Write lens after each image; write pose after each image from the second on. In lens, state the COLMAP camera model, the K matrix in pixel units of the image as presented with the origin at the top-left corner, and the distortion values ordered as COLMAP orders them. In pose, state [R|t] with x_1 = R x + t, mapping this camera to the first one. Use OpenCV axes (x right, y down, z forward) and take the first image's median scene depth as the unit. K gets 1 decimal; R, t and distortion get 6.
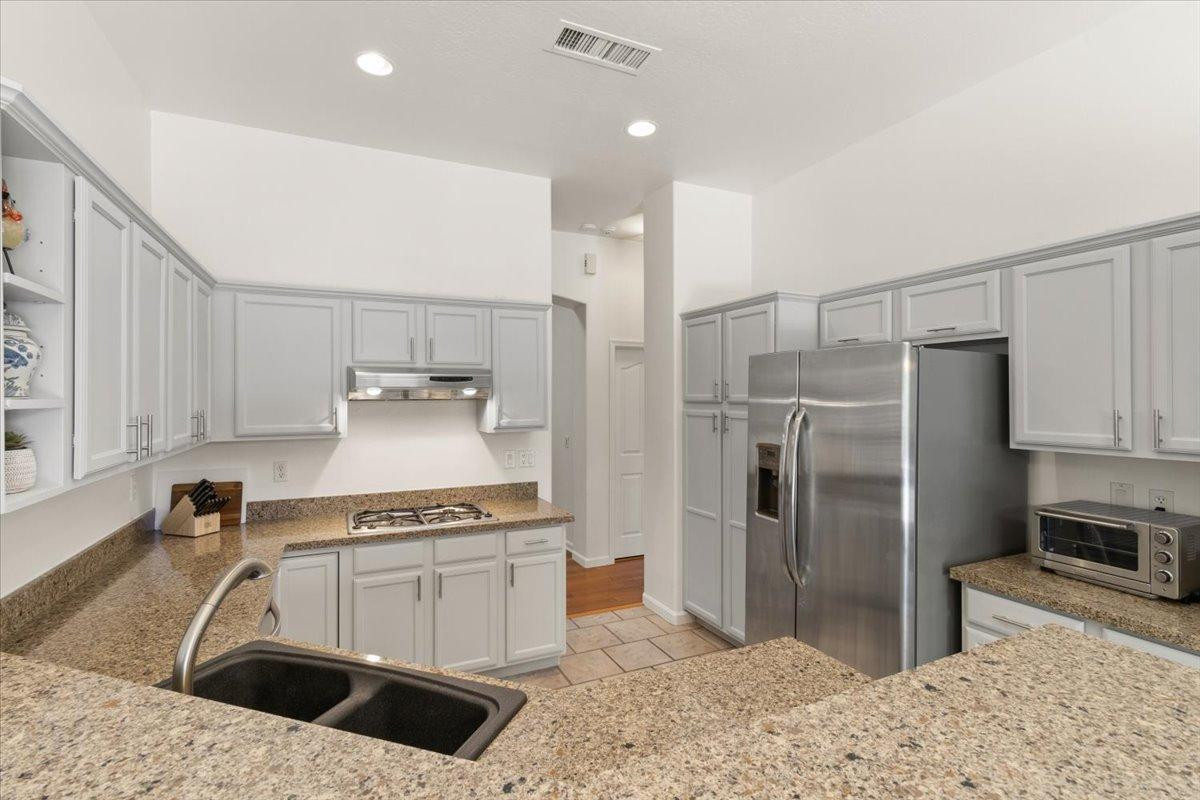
lens RADIAL K [[558.4, 0, 594.9], [0, 558.4, 394.9], [0, 0, 1]] dist [-0.001038, 0.000323]
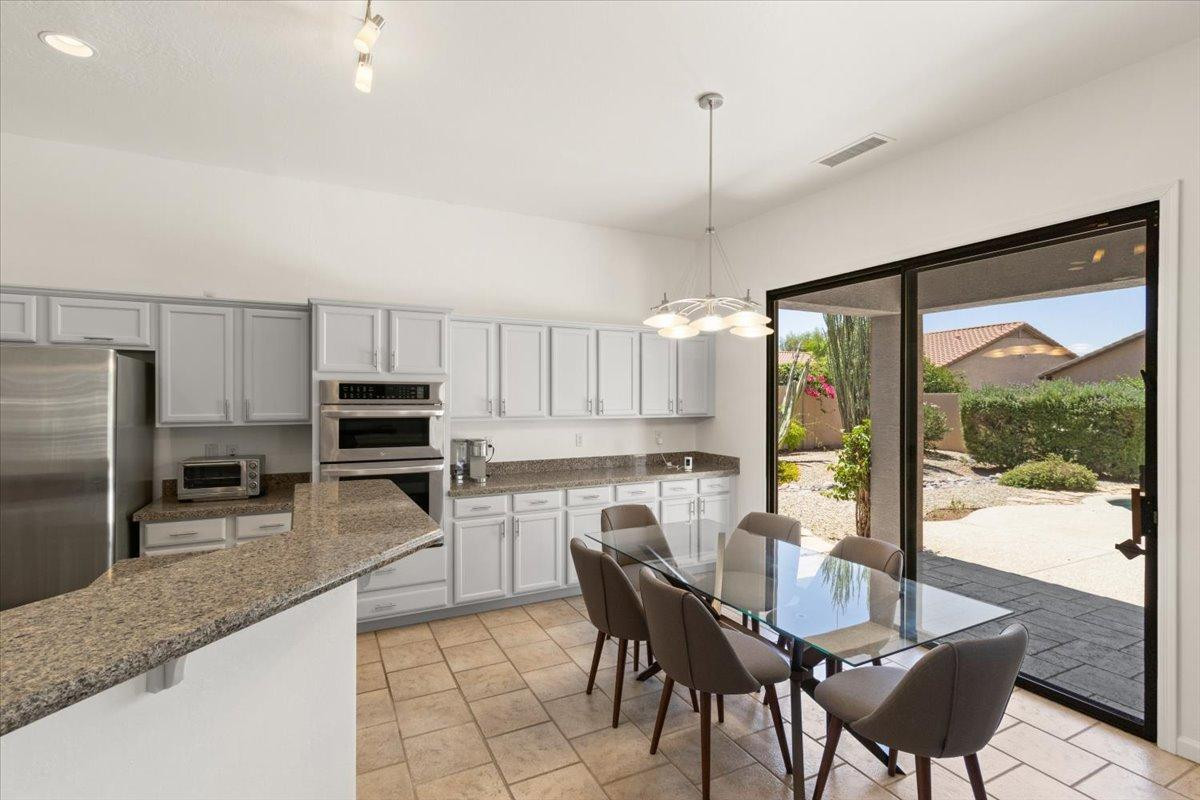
lens RADIAL K [[558.4, 0, 594.9], [0, 558.4, 399.2], [0, 0, 1]] dist [-0.001038, 0.000323]
pose [[-0.035541, 0.003101, 0.999363, -0.548326], [-0.006666, 0.999972, -0.003340, 0.014268], [-0.999346, -0.006781, -0.035519, -0.068344]]
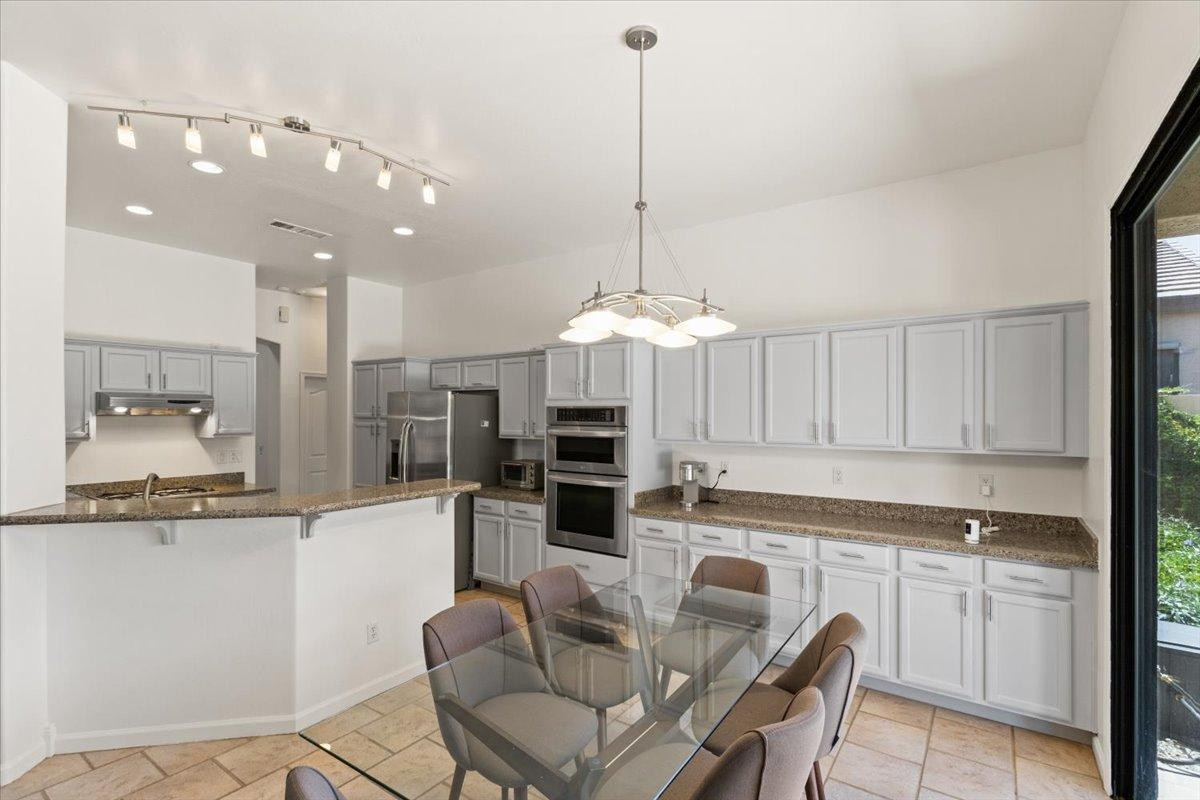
lens RADIAL K [[558.4, 0, 594.9], [0, 558.4, 413.1], [0, 0, 1]] dist [-0.001038, 0.000323]
pose [[0.867346, 0.007136, 0.497654, -0.041663], [-0.008040, 0.999968, -0.000326, -0.006140], [-0.497641, -0.003718, 0.867375, -0.863901]]
